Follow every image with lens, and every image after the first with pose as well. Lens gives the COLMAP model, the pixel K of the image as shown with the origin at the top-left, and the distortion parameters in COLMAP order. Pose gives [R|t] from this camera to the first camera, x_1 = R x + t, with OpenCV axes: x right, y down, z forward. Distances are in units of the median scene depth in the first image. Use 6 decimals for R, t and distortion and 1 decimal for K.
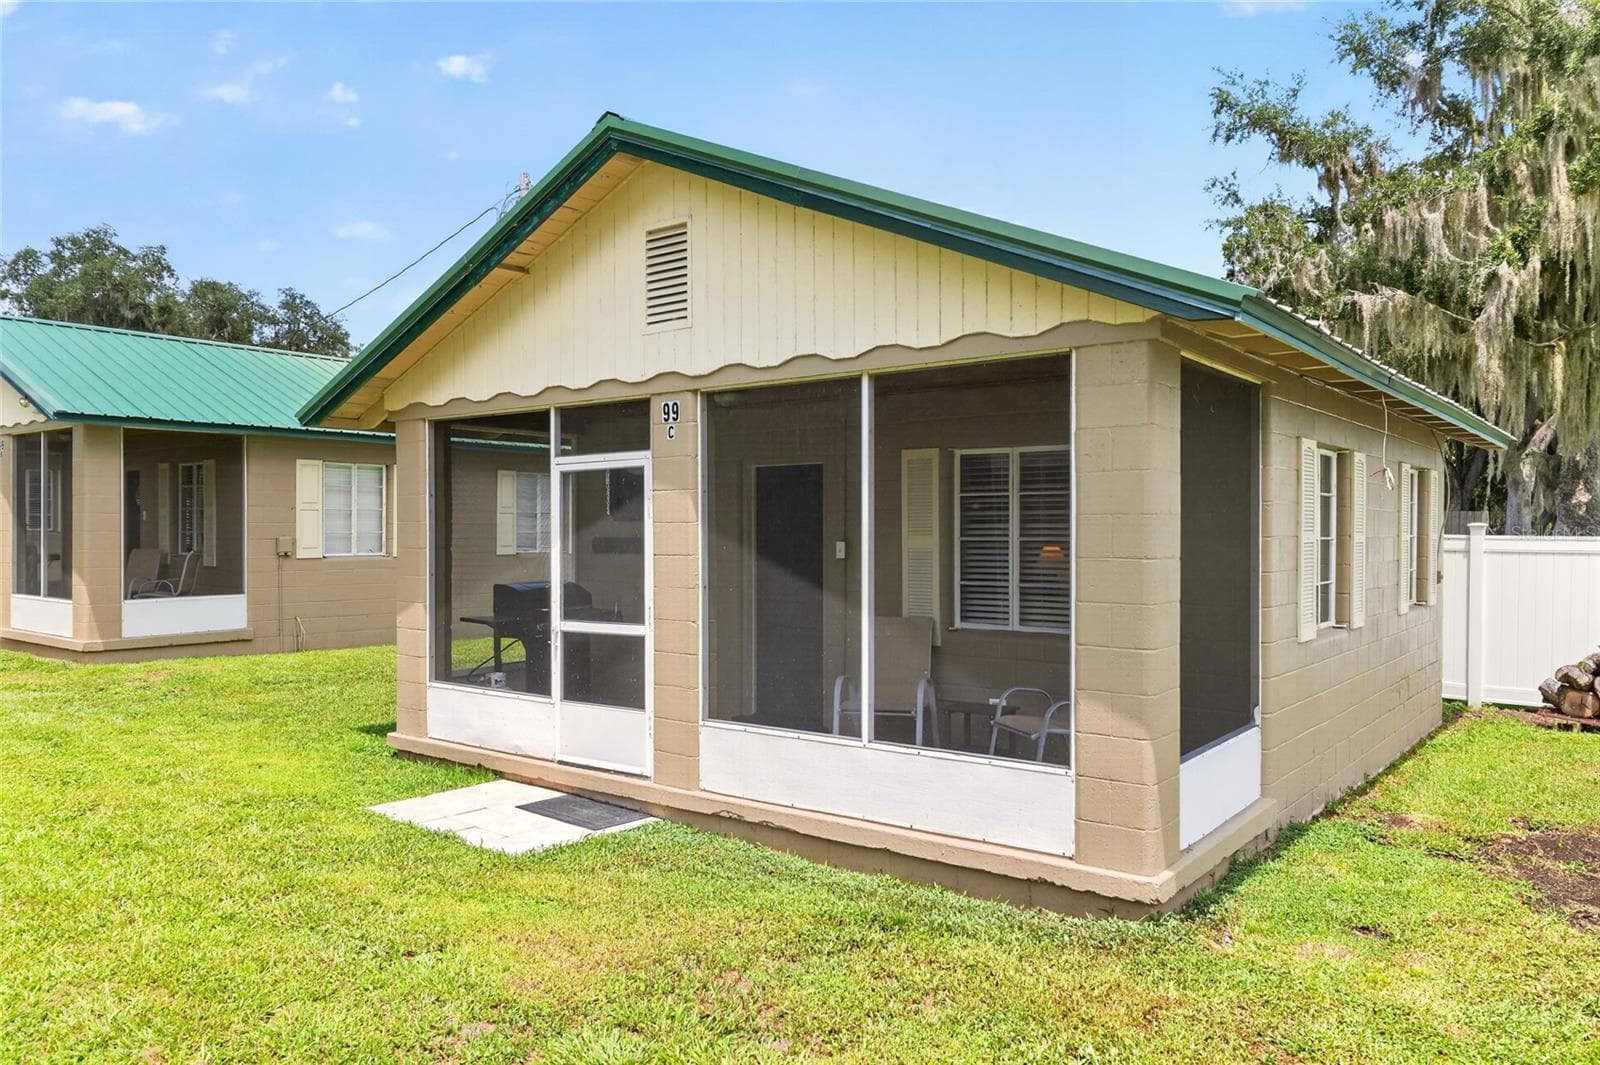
lens RADIAL K [[1101.5, 0, 800.6], [0, 1101.5, 530.1], [0, 0, 1]] dist [-0.000295, -0.000303]
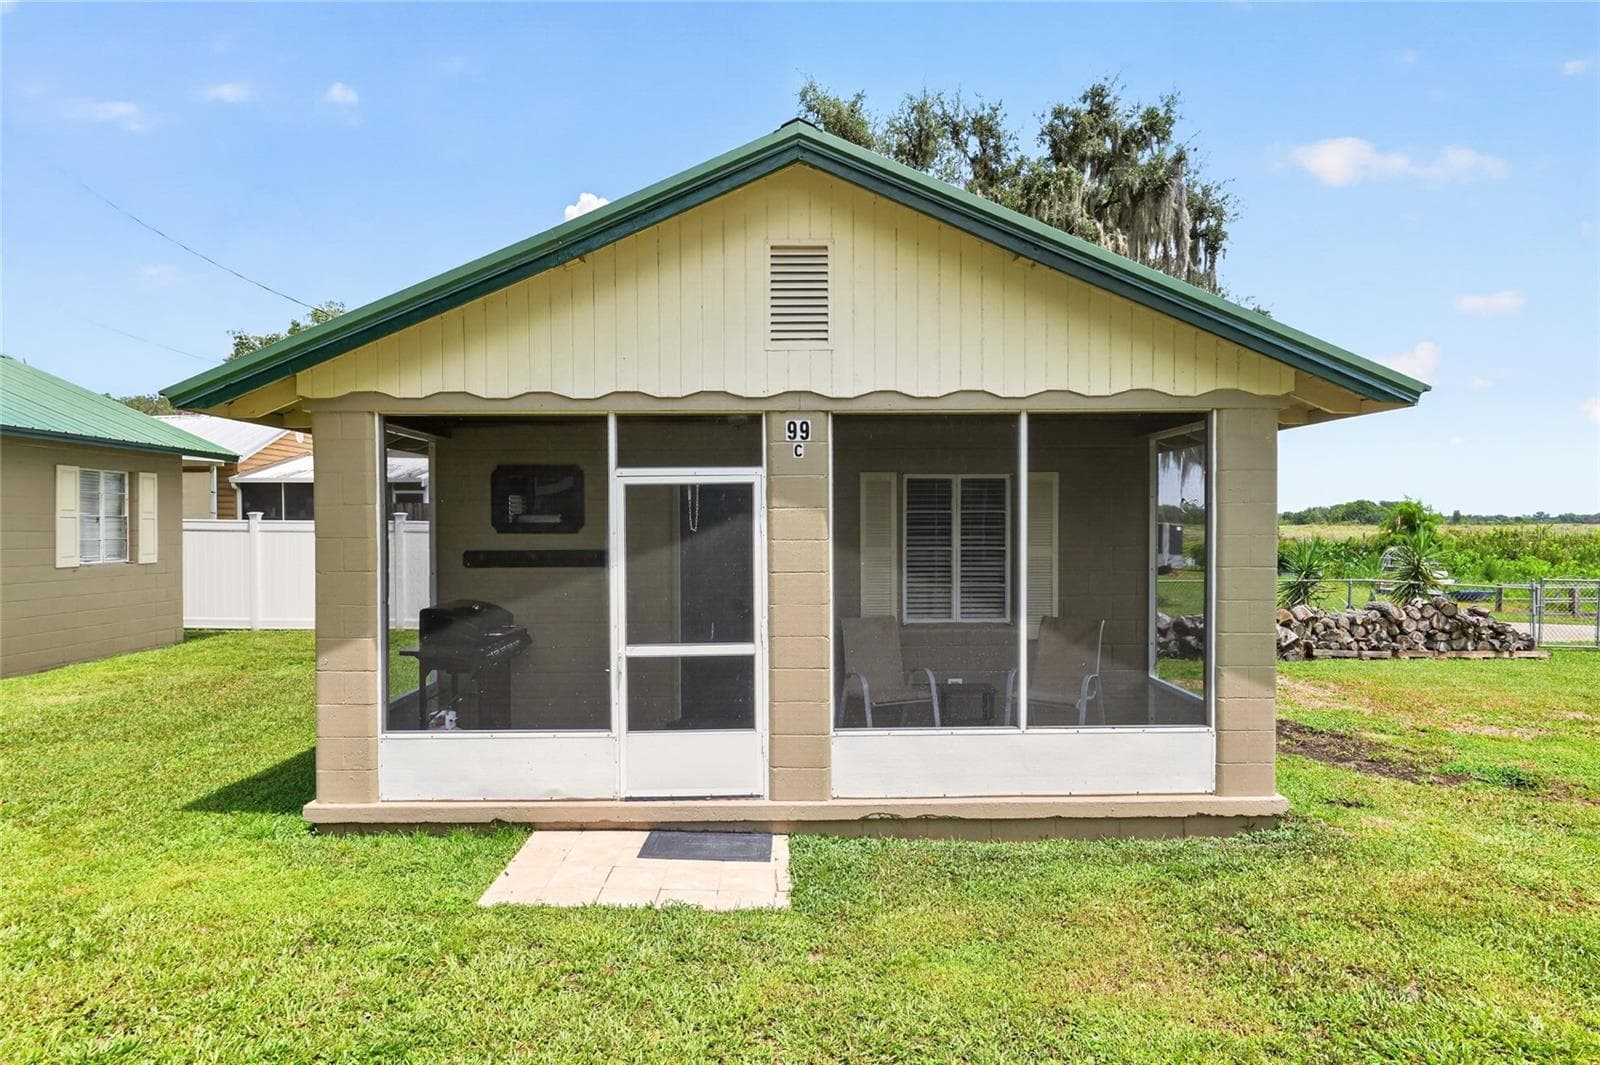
lens RADIAL K [[887.7, 0, 799.2], [0, 887.7, 533.7], [0, 0, 1]] dist [-0.000709, -0.001251]
pose [[0.789114, -0.008300, 0.614190, -0.602795], [0.002598, 0.999945, 0.010175, -0.020538], [-0.614241, -0.006434, 0.789092, 0.349790]]
